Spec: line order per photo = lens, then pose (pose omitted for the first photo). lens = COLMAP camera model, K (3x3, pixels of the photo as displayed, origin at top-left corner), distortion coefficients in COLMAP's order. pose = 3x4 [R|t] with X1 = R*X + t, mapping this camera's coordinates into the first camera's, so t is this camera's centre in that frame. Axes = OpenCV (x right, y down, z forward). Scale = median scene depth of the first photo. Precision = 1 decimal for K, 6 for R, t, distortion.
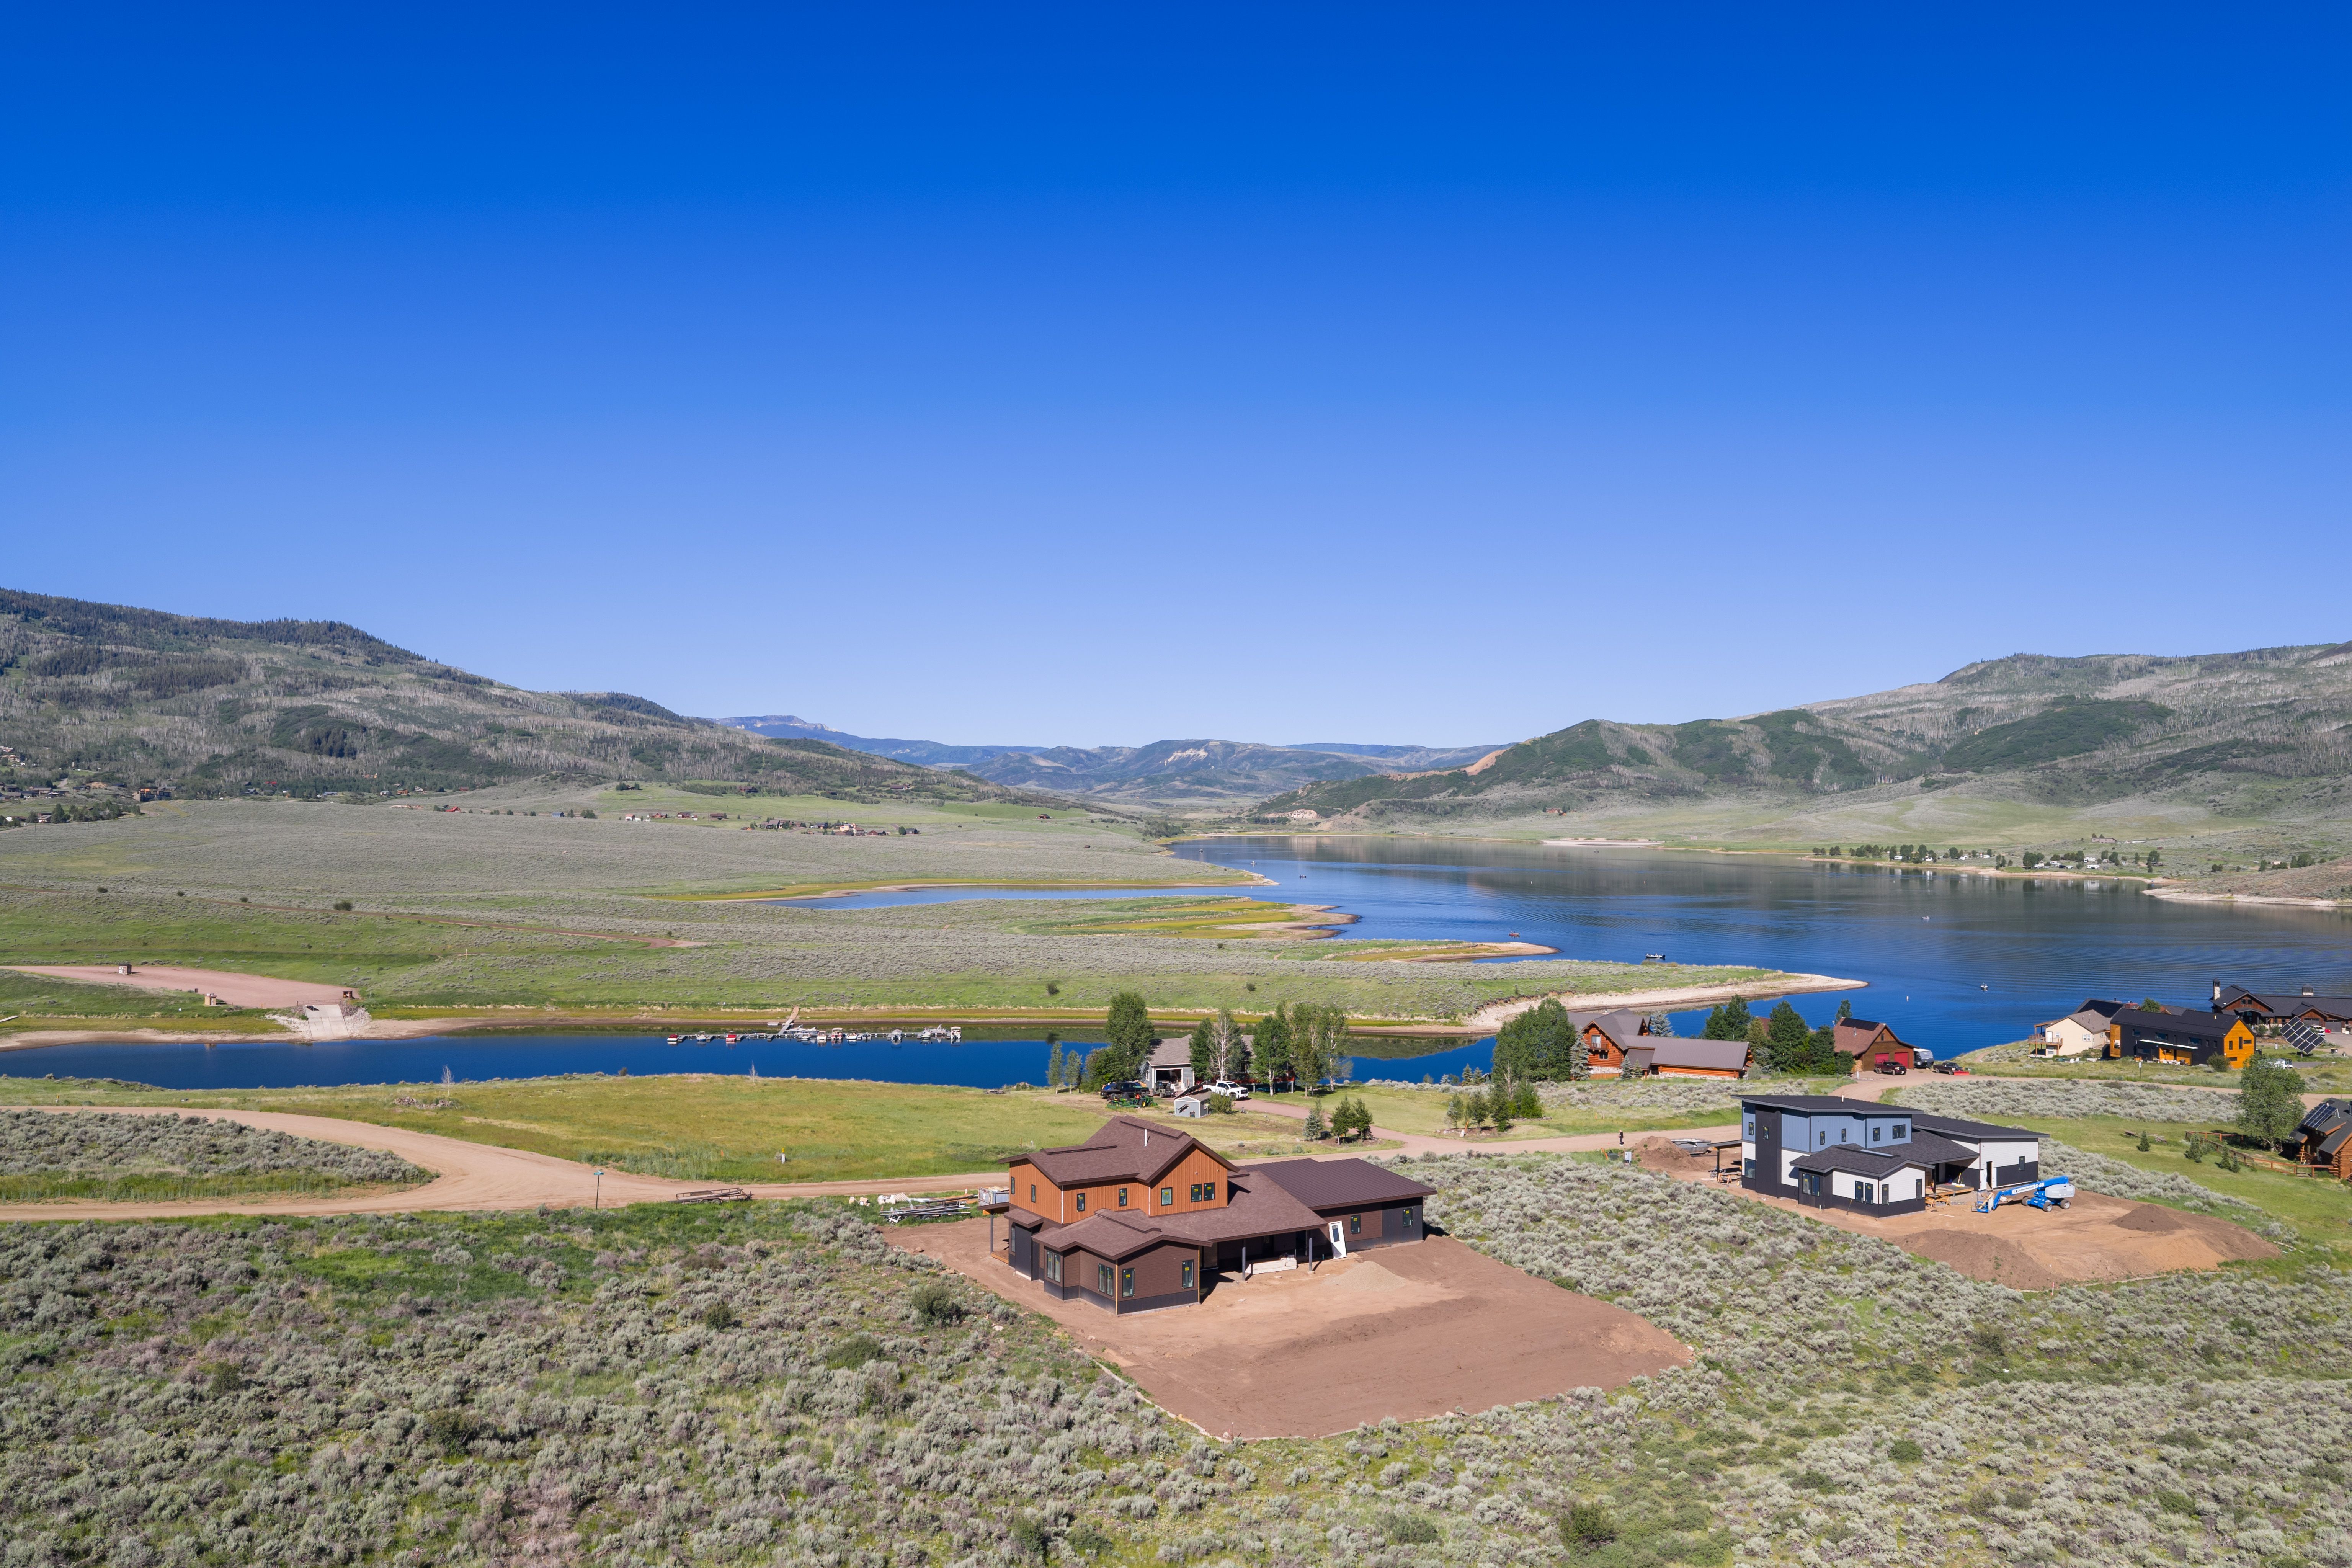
lens RADIAL K [[1942.6, 0, 1176.0], [0, 1942.6, 784.0], [0, 0, 1]] dist [0.022810, -0.042242]
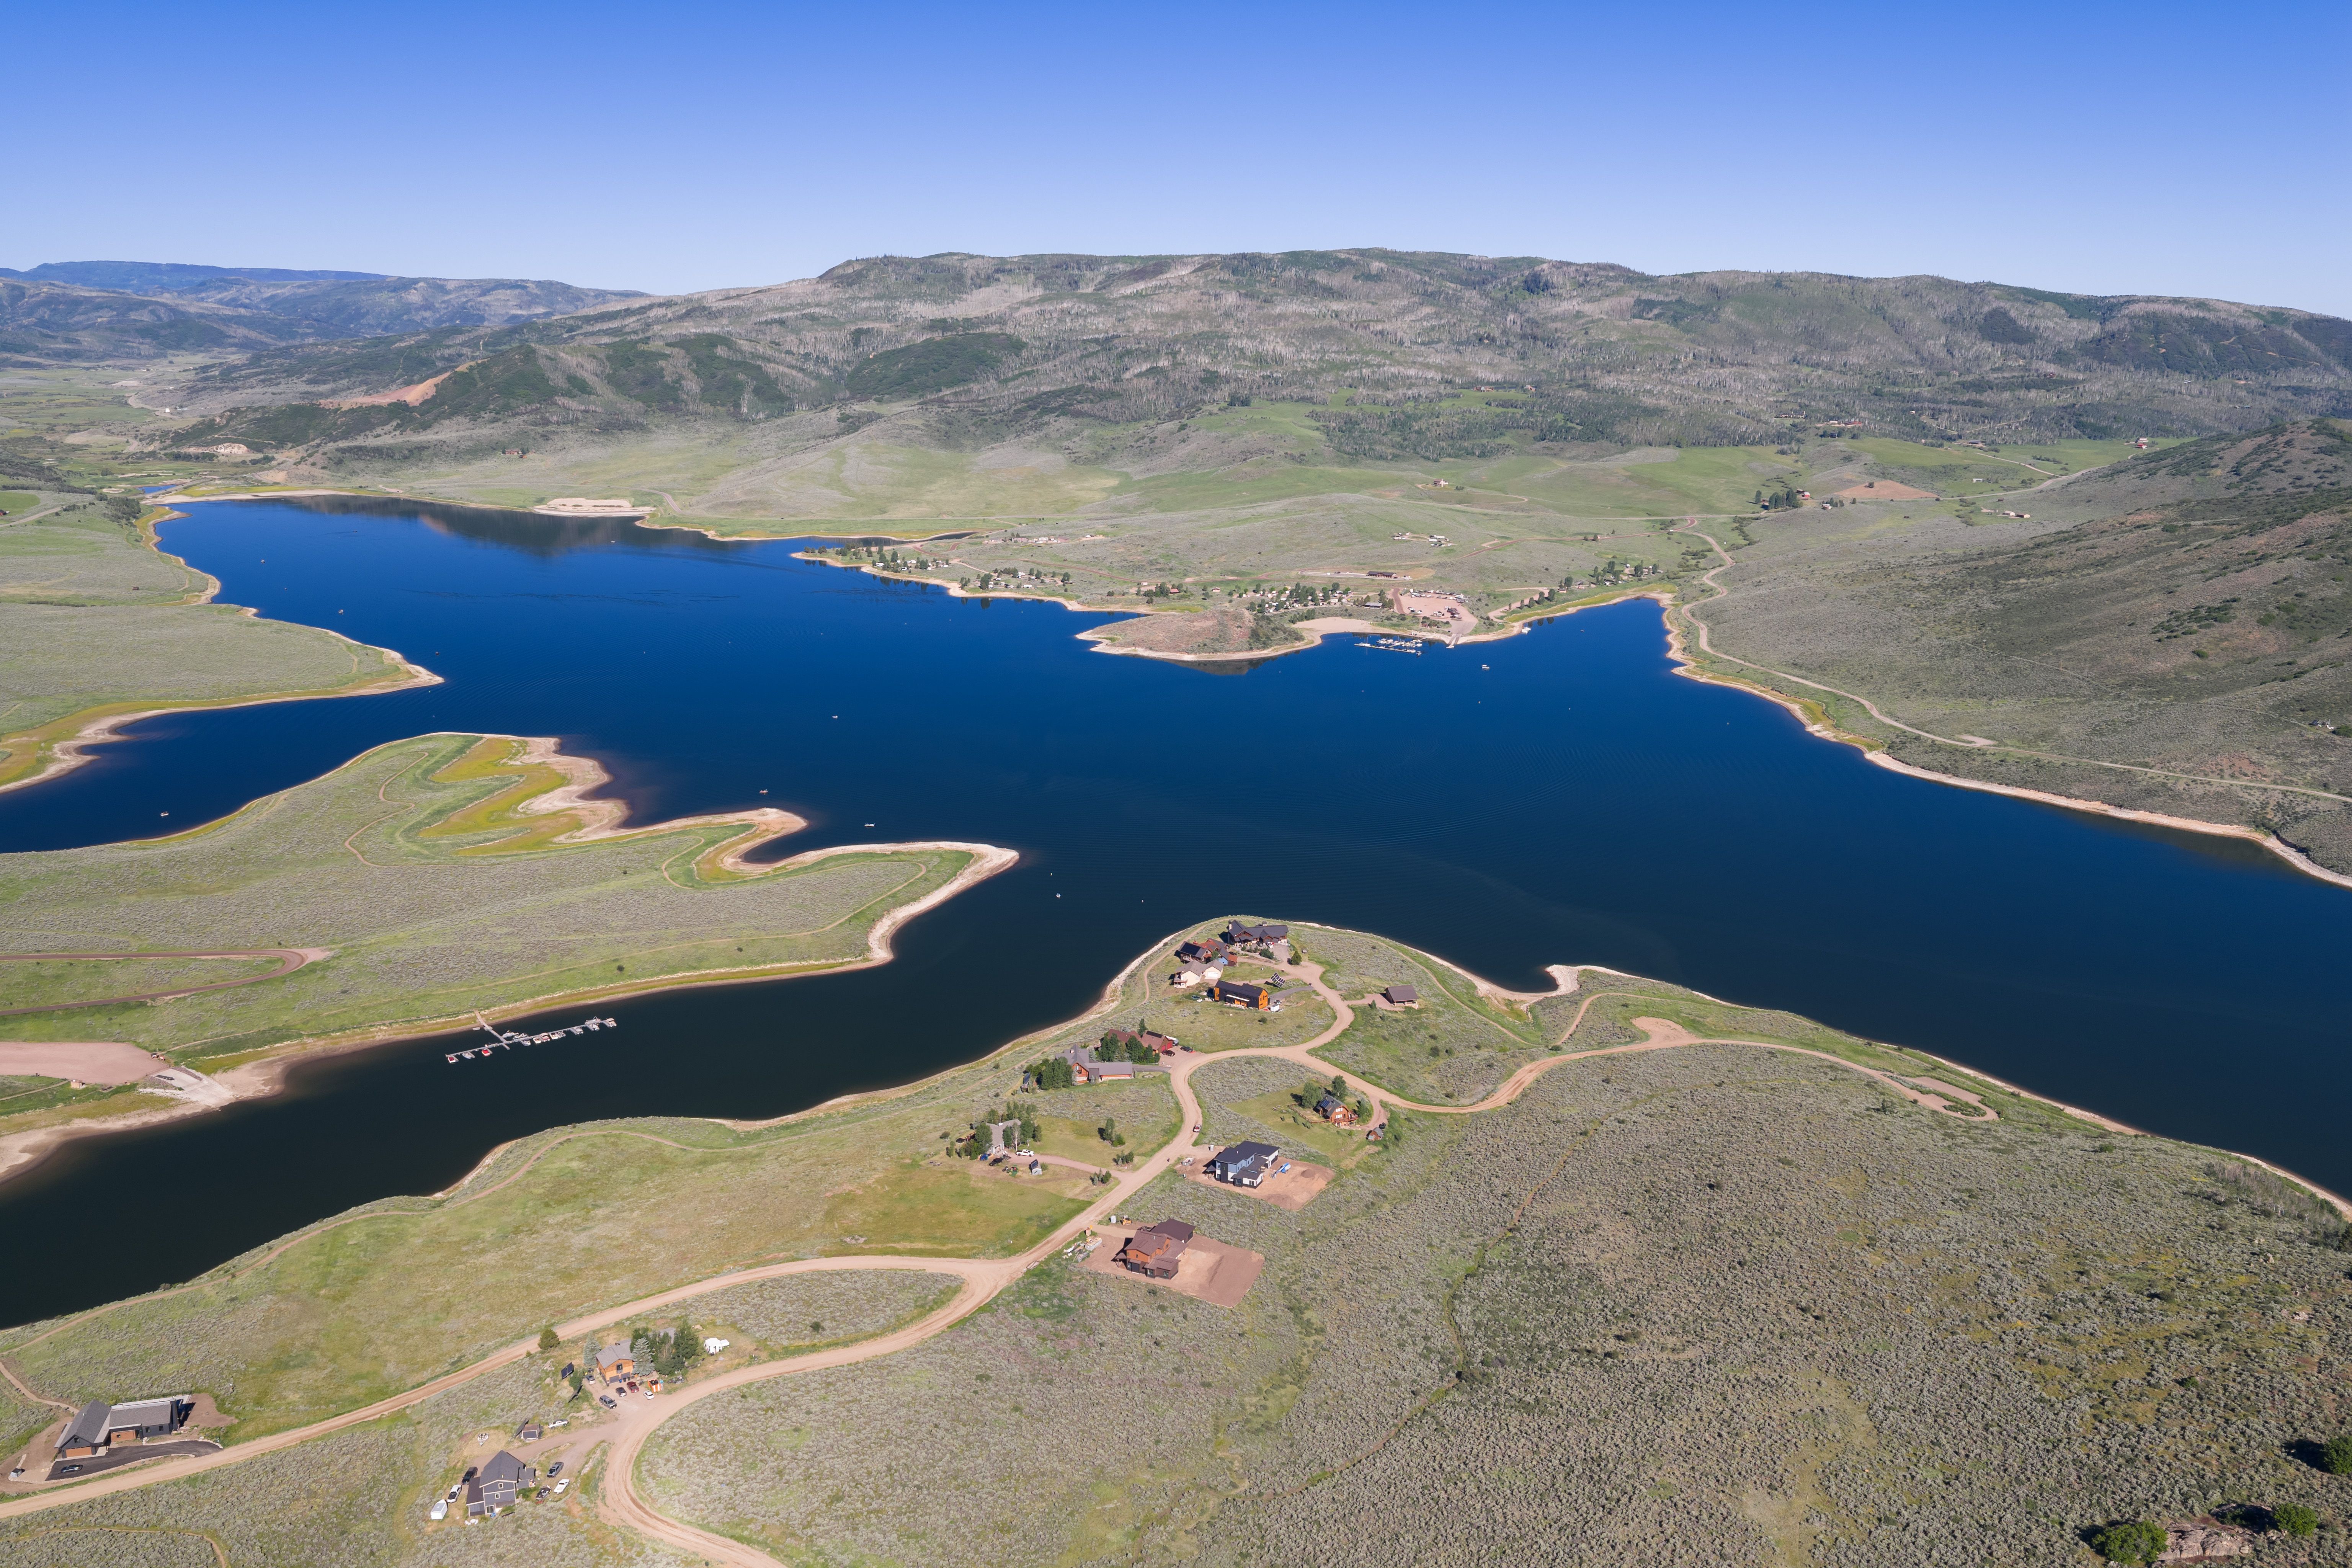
lens RADIAL K [[1939.0, 0, 1179.2], [0, 1939.0, 785.3], [0, 0, 1]] dist [0.033030, -0.058557]
pose [[0.840689, -0.126915, 0.526435, -0.089464], [-0.005955, 0.969922, 0.243342, -0.078523], [-0.541485, -0.207710, 0.814647, -0.101443]]
